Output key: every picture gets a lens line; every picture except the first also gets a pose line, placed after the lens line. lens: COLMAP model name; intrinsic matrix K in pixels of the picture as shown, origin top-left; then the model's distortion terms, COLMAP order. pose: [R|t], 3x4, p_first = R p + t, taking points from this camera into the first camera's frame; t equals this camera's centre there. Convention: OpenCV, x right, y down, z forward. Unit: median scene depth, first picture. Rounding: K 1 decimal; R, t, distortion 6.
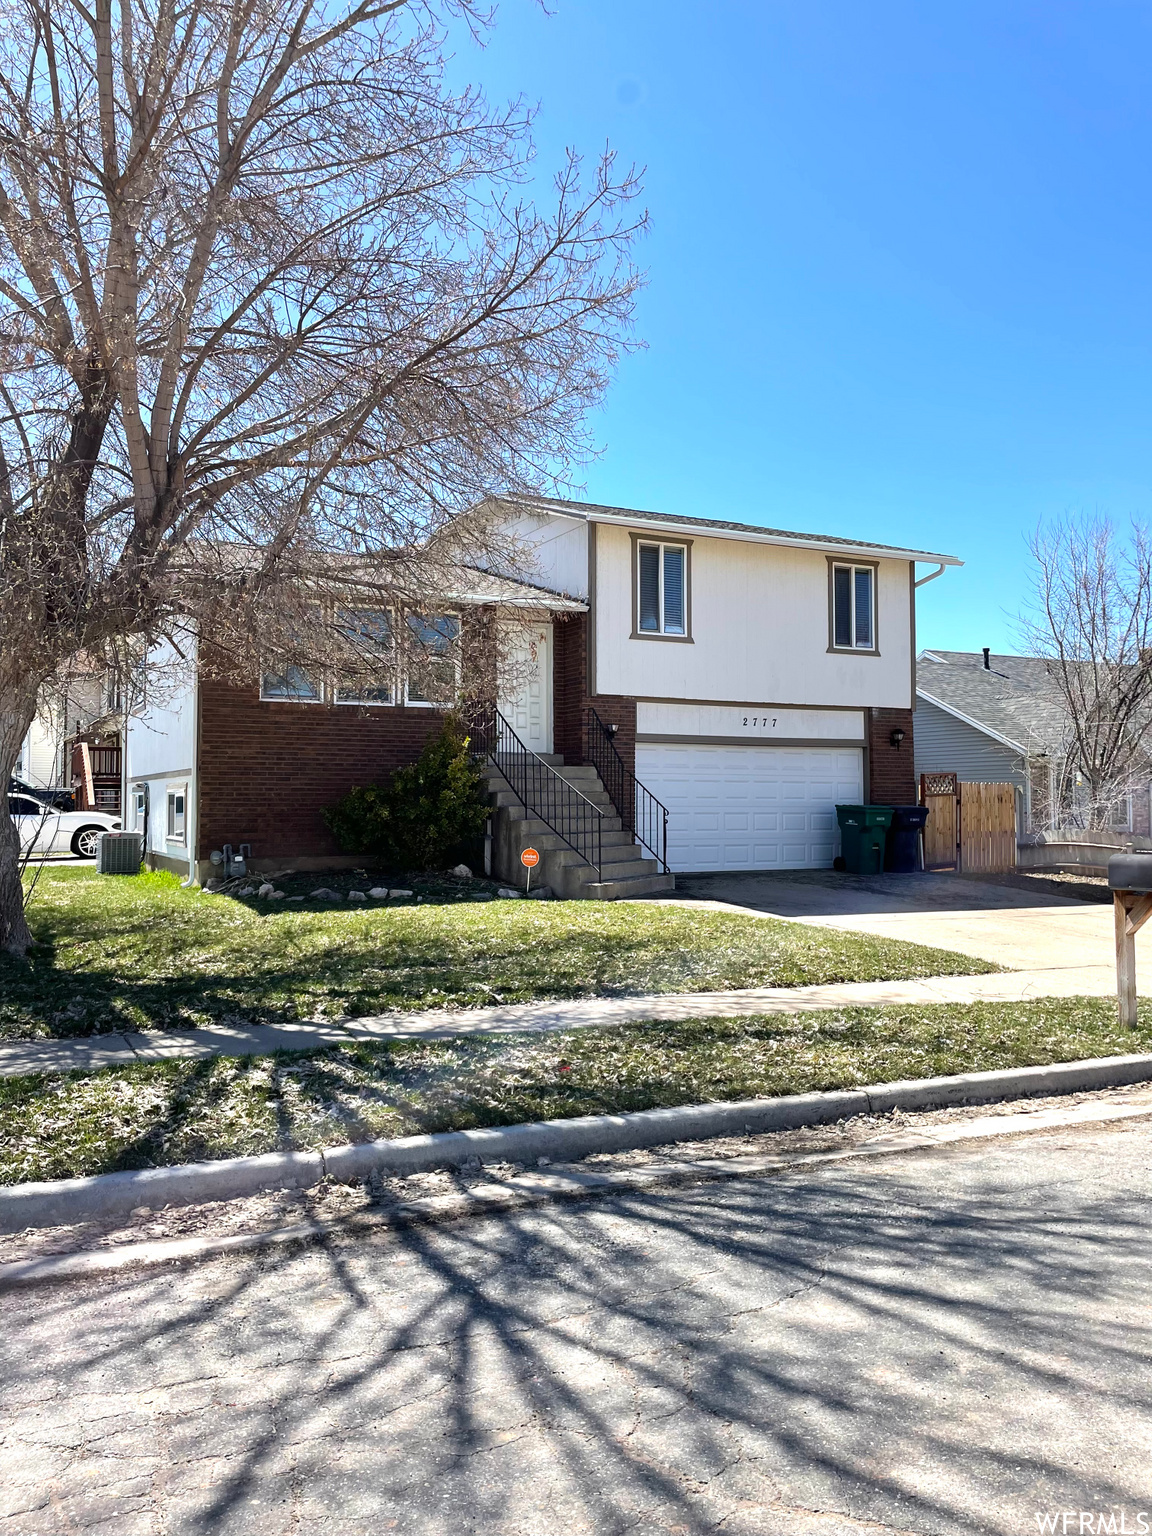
lens RADIAL K [[1162.0, 0, 566.4], [0, 1162.0, 755.7], [0, 0, 1]] dist [0.084564, -0.112251]
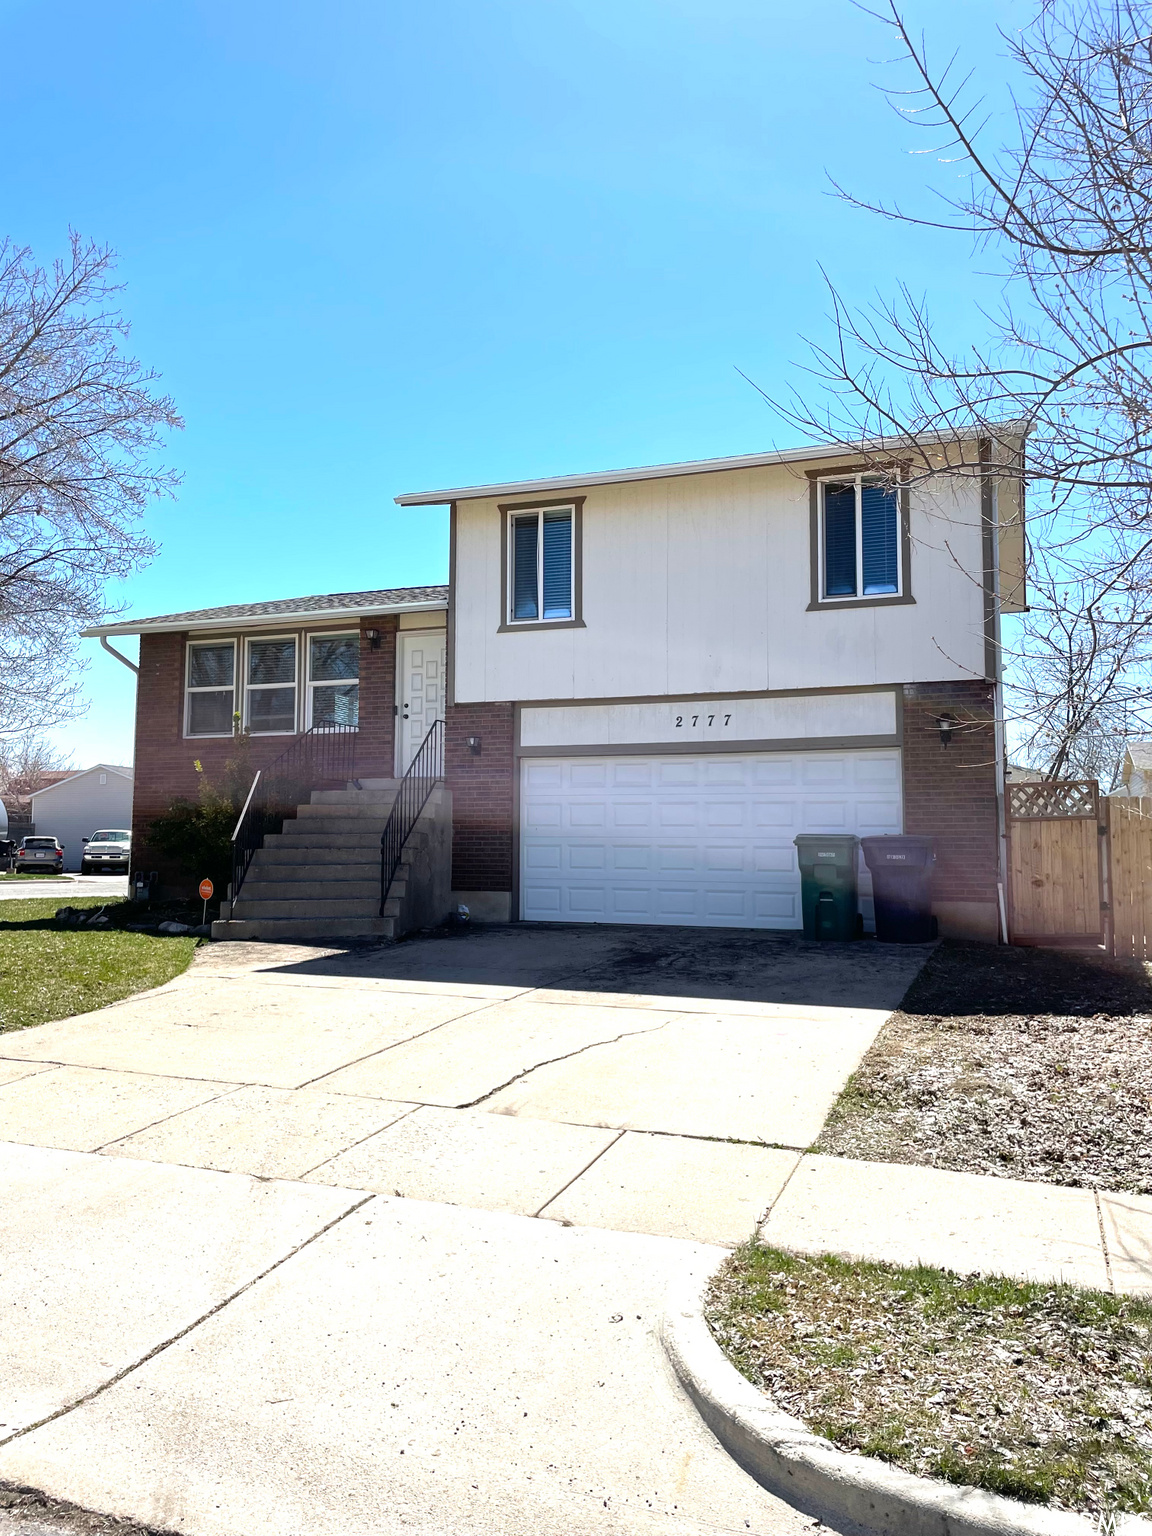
lens RADIAL K [[1162.0, 0, 566.6], [0, 1162.0, 755.2], [0, 0, 1]] dist [0.084564, -0.112251]
pose [[0.662070, -0.054803, -0.747436, 0.708394], [0.026045, 0.998403, -0.050134, 0.029223], [0.748989, 0.013725, 0.662440, 0.494750]]
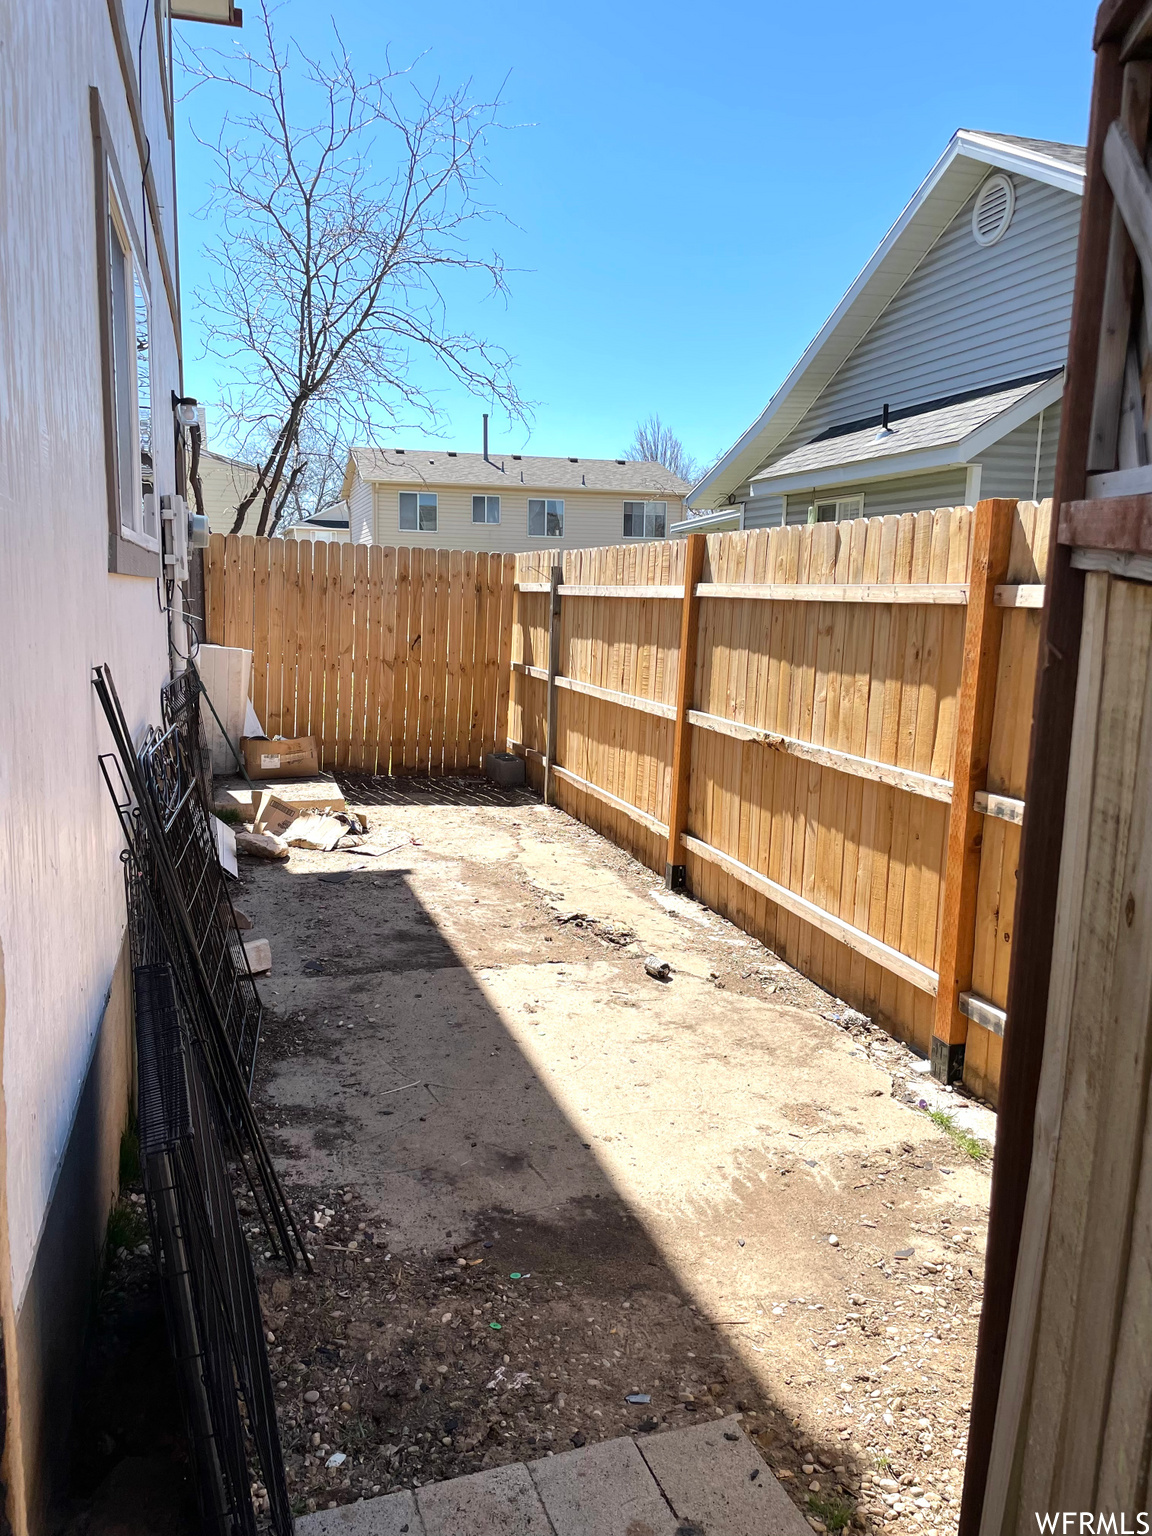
lens RADIAL K [[1162.0, 0, 588.5], [0, 1162.0, 753.3], [0, 0, 1]] dist [0.084564, -0.112251]
pose [[0.983620, 0.041296, -0.175460, 0.363903], [-0.008008, 0.982453, 0.186339, 0.046617], [0.180076, -0.181882, 0.966691, 1.153938]]
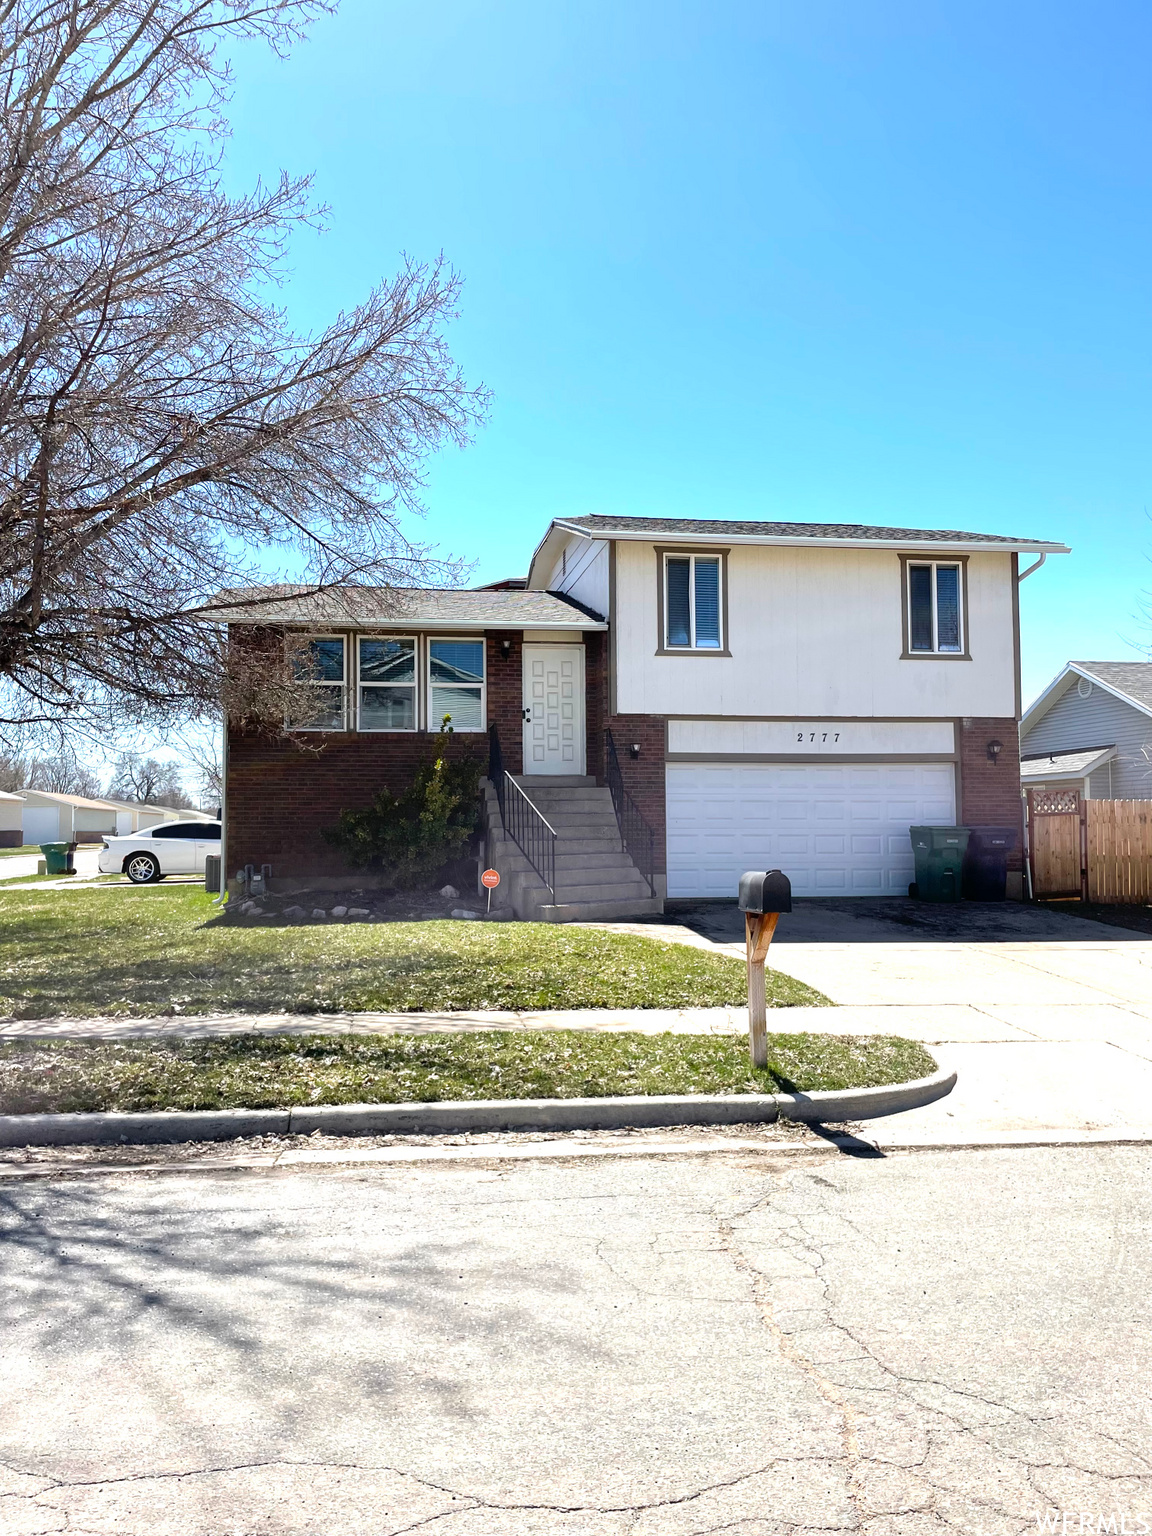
lens RADIAL K [[1162.0, 0, 564.1], [0, 1162.0, 768.6], [0, 0, 1]] dist [0.084564, -0.112251]
pose [[0.950732, -0.021271, -0.309285, 0.283871], [0.017236, 0.999727, -0.015773, 0.008067], [0.309536, 0.009665, 0.950839, 0.052937]]
